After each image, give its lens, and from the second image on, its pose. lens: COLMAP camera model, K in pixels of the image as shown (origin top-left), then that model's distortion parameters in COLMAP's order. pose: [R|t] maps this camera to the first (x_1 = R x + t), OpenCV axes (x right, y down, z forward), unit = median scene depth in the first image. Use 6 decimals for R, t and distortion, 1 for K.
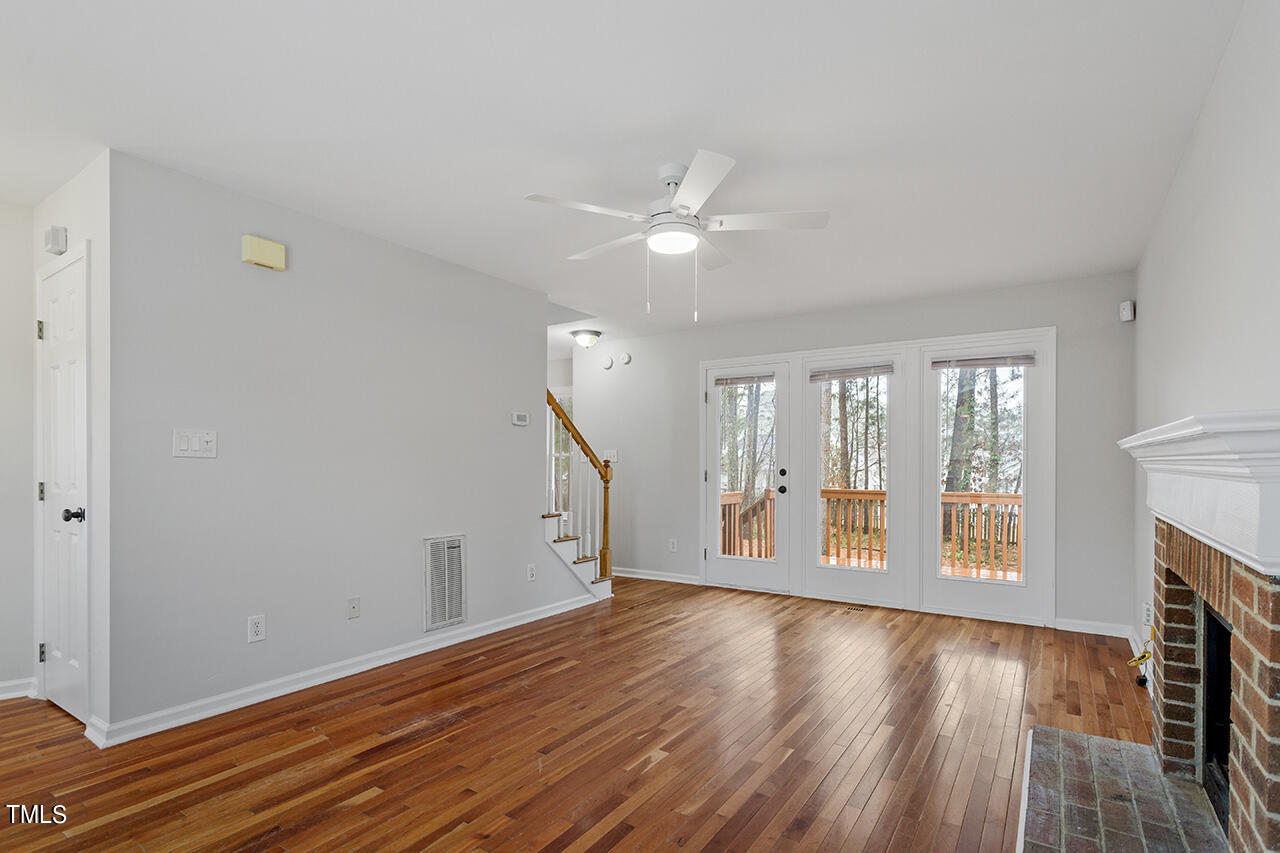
lens RADIAL K [[623.0, 0, 637.9], [0, 623.0, 461.1], [0, 0, 1]] dist [0.000282, 0.001464]
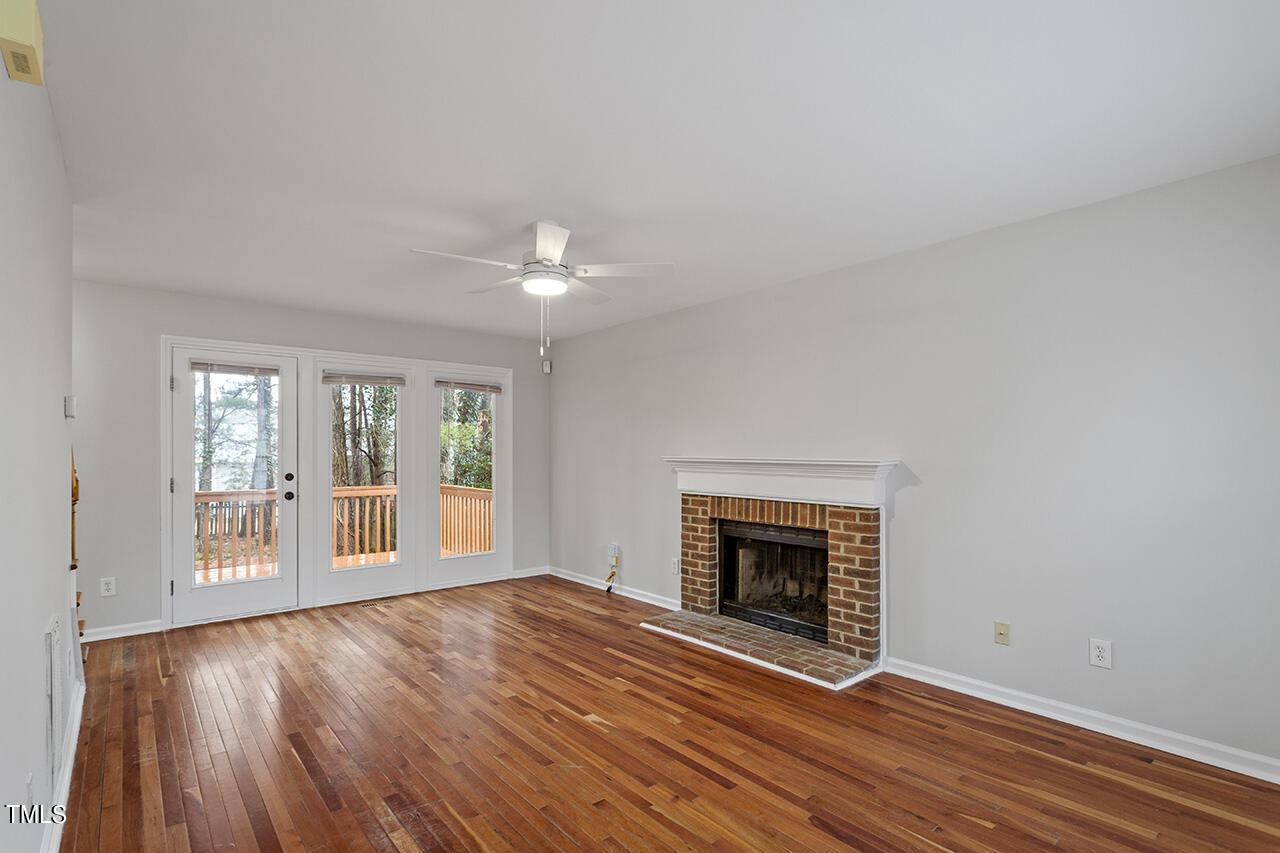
lens RADIAL K [[615.6, 0, 637.2], [0, 615.6, 450.2], [0, 0, 1]] dist [-0.002482, 0.000346]
pose [[0.284285, 0.000265, 0.958740, -0.679503], [-0.003179, 0.999995, 0.000666, -0.033023], [-0.958734, -0.003238, 0.284285, 0.356742]]
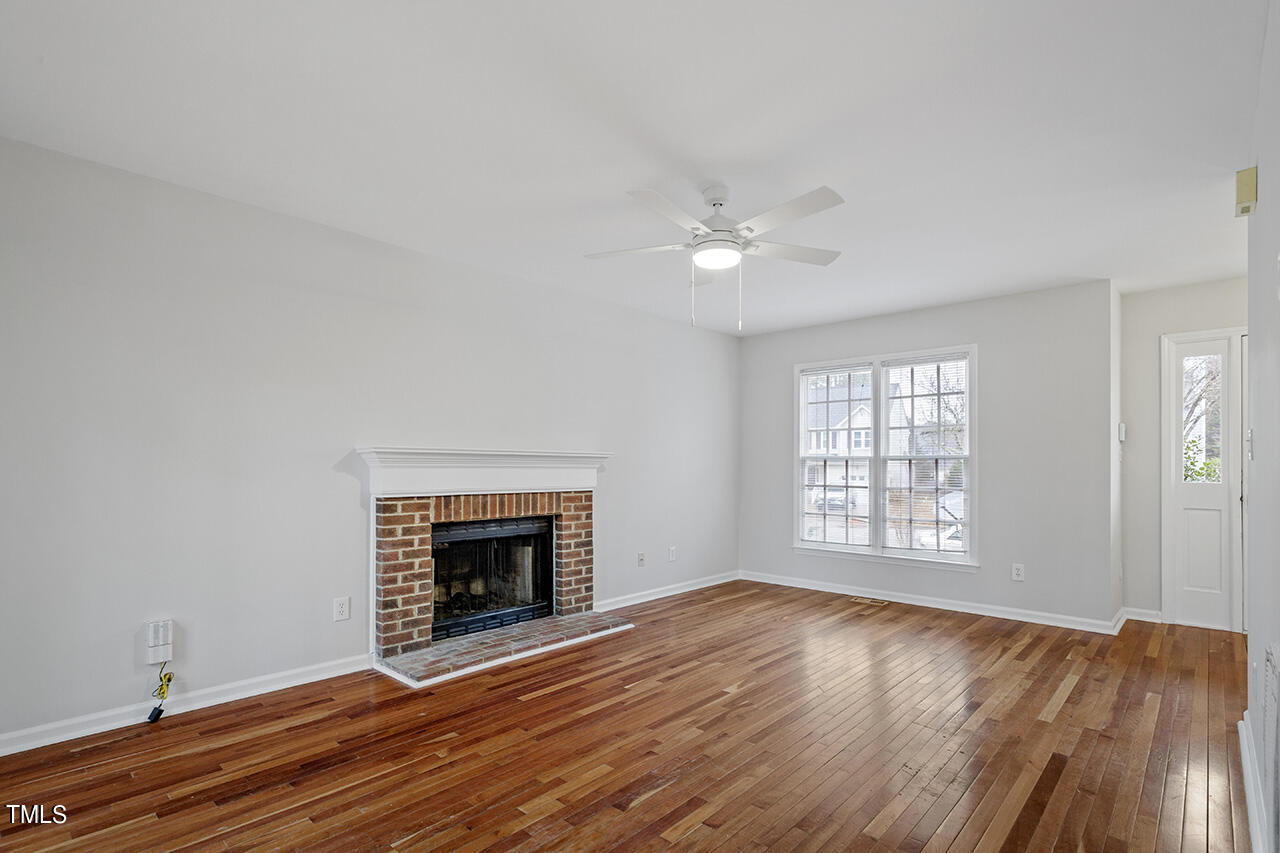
lens RADIAL K [[623.0, 0, 637.9], [0, 623.0, 461.1], [0, 0, 1]] dist [0.000282, 0.001464]
pose [[-0.988073, -0.003941, 0.153934, 0.017201], [-0.005765, 0.999918, -0.011406, 0.008506], [-0.153876, -0.012157, -0.988015, 1.432997]]
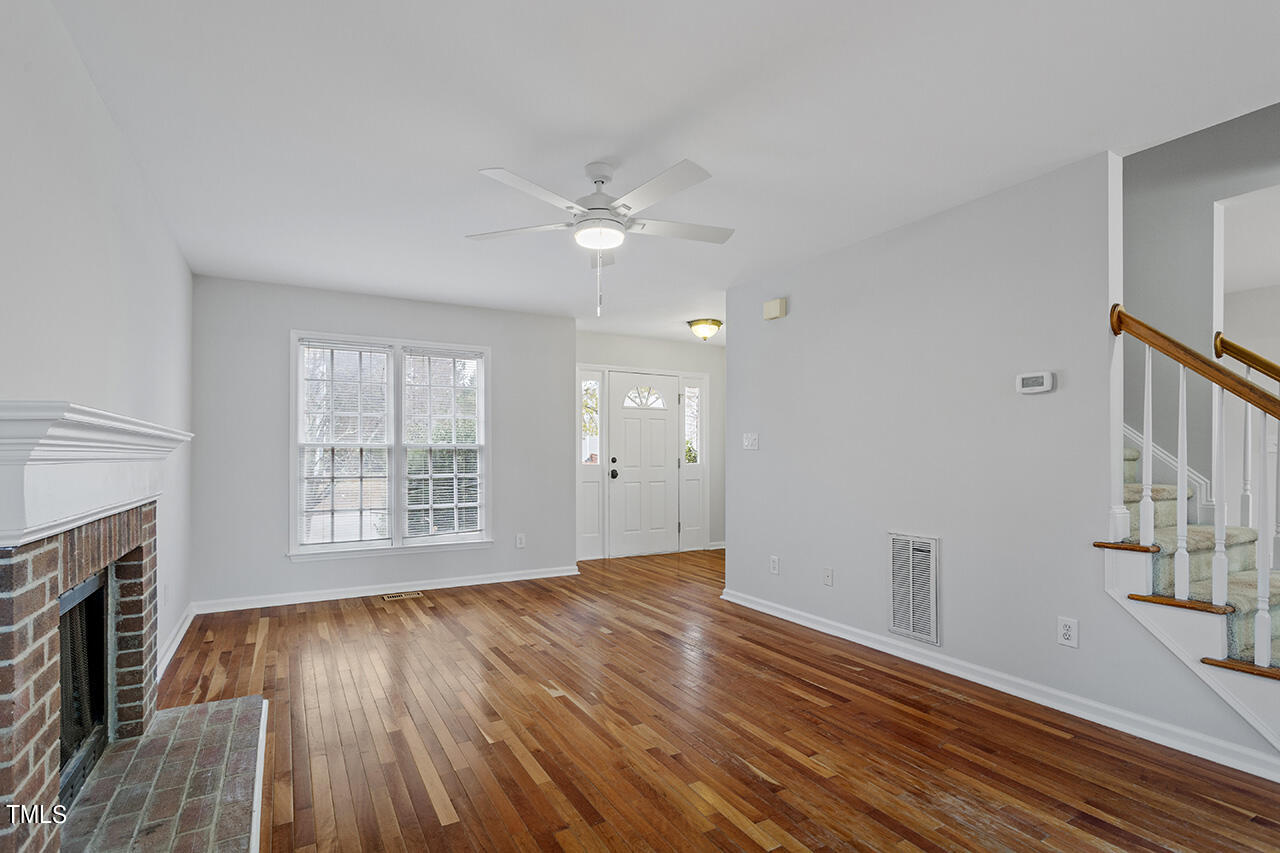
lens RADIAL K [[621.1, 0, 636.0], [0, 621.1, 454.1], [0, 0, 1]] dist [0.001533, 0.000045]
pose [[-0.445091, -0.002267, -0.895482, 0.648992], [0.004566, 0.999978, -0.004801, 0.008428], [0.895474, -0.006226, -0.445071, 1.040854]]
